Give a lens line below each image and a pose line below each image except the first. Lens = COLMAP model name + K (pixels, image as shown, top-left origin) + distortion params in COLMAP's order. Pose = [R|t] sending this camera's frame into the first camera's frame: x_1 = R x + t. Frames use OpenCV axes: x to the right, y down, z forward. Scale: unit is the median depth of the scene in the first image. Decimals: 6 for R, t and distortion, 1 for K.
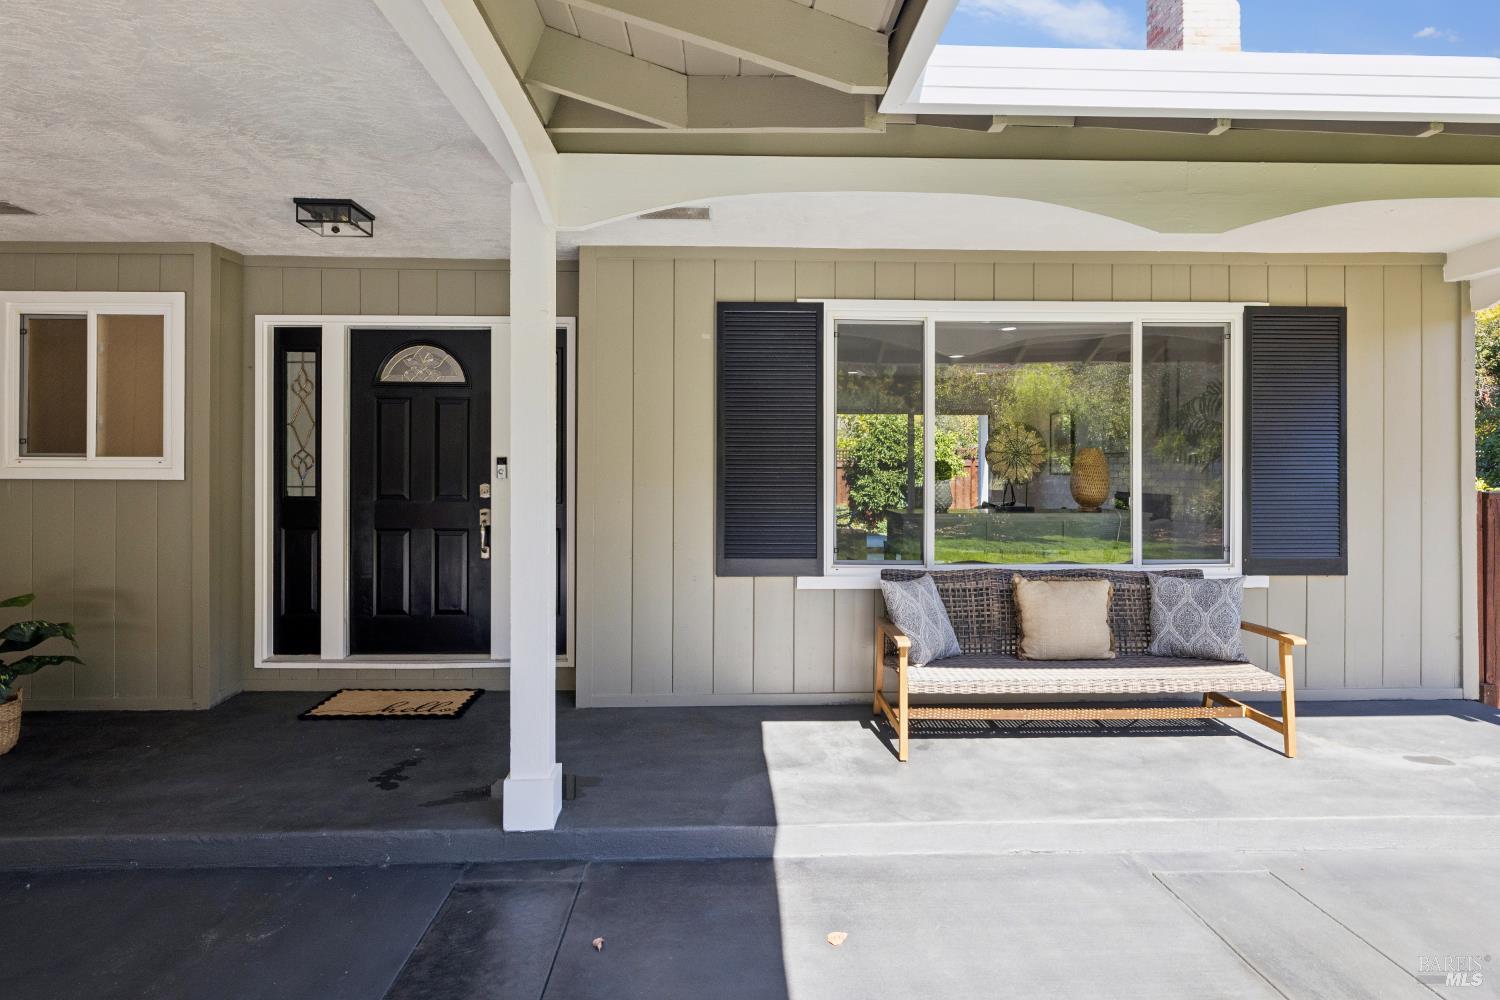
lens RADIAL K [[808.2, 0, 747.1], [0, 808.2, 462.7], [0, 0, 1]] dist [-0.000862, 0.000316]
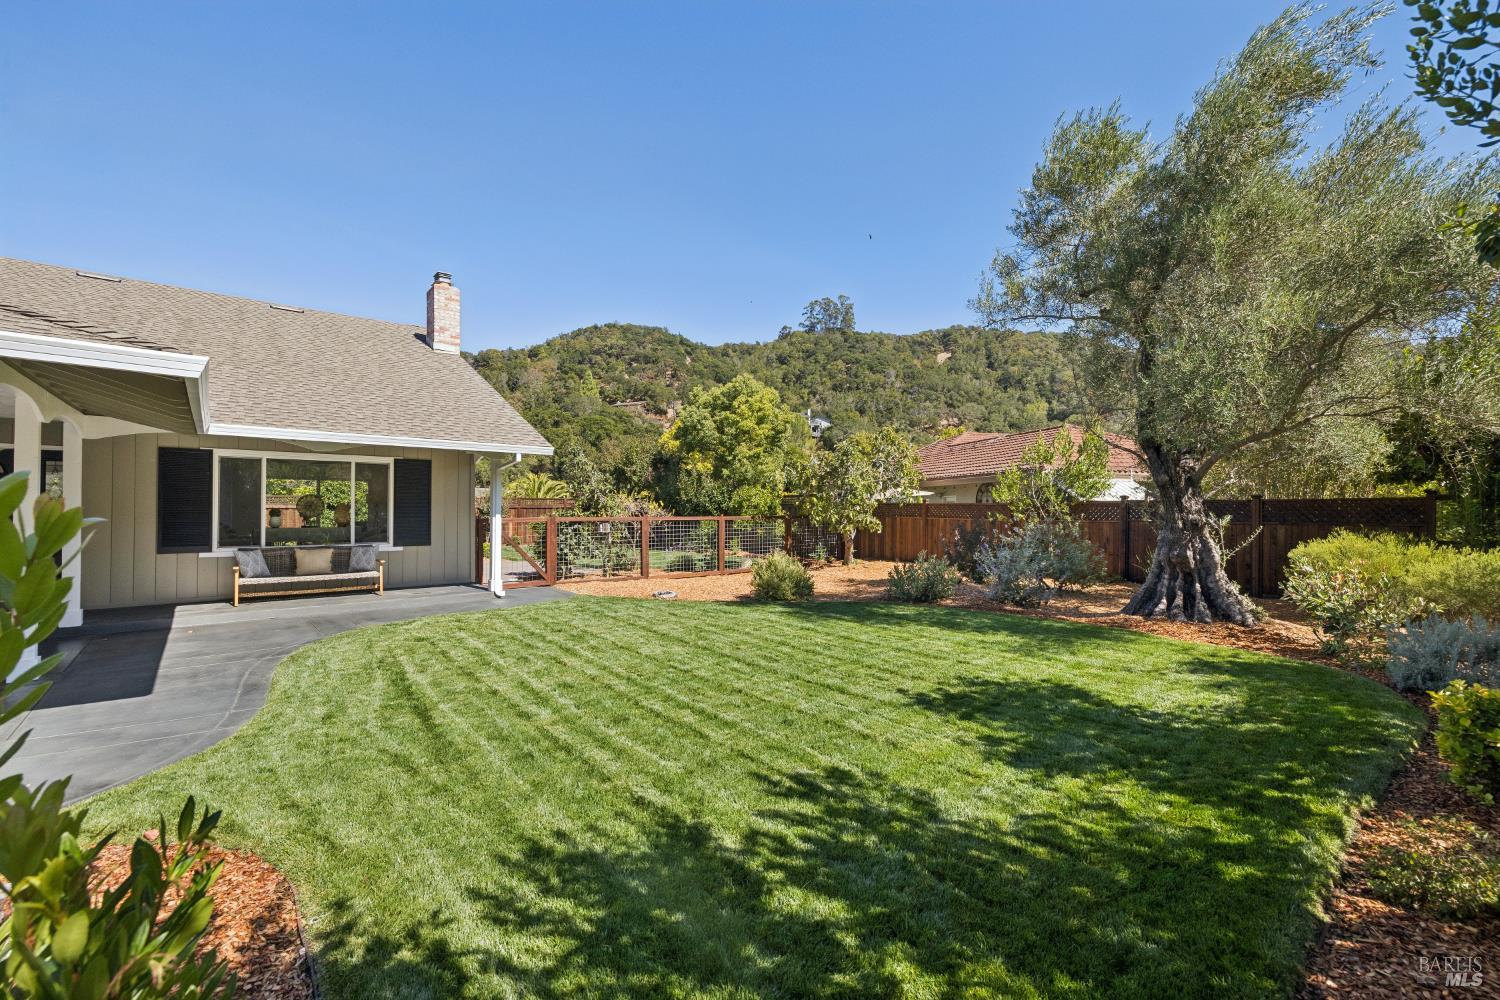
lens RADIAL K [[637.6, 0, 750.0], [0, 637.6, 500.0], [0, 0, 1]] dist [0.000946, 0.000193]
pose [[0.785813, 0.008657, 0.618404, 0.188983], [-0.005851, 0.999961, -0.006564, -0.028926], [-0.618437, 0.001540, 0.785833, -1.778921]]
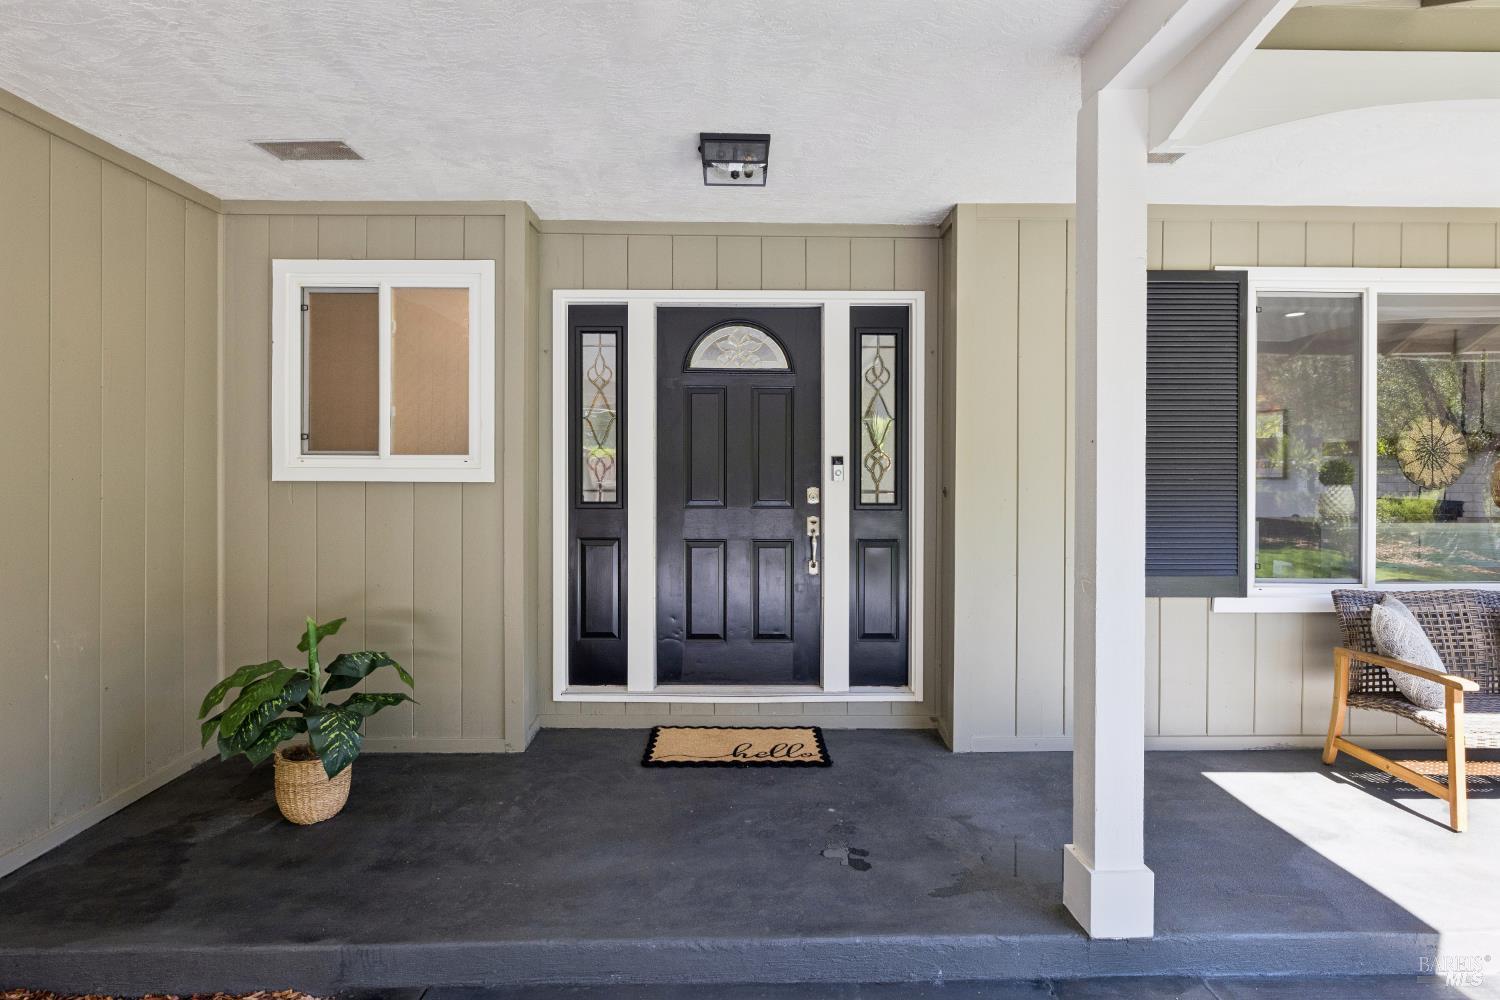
lens RADIAL K [[805.4, 0, 751.5], [0, 805.4, 476.3], [0, 0, 1]] dist [0.001450, 0.000257]
pose [[0.999864, 0.000355, -0.016482, -0.412912], [-0.000221, 0.999967, 0.008124, 0.008199], [0.016484, -0.008119, 0.999831, 0.158994]]
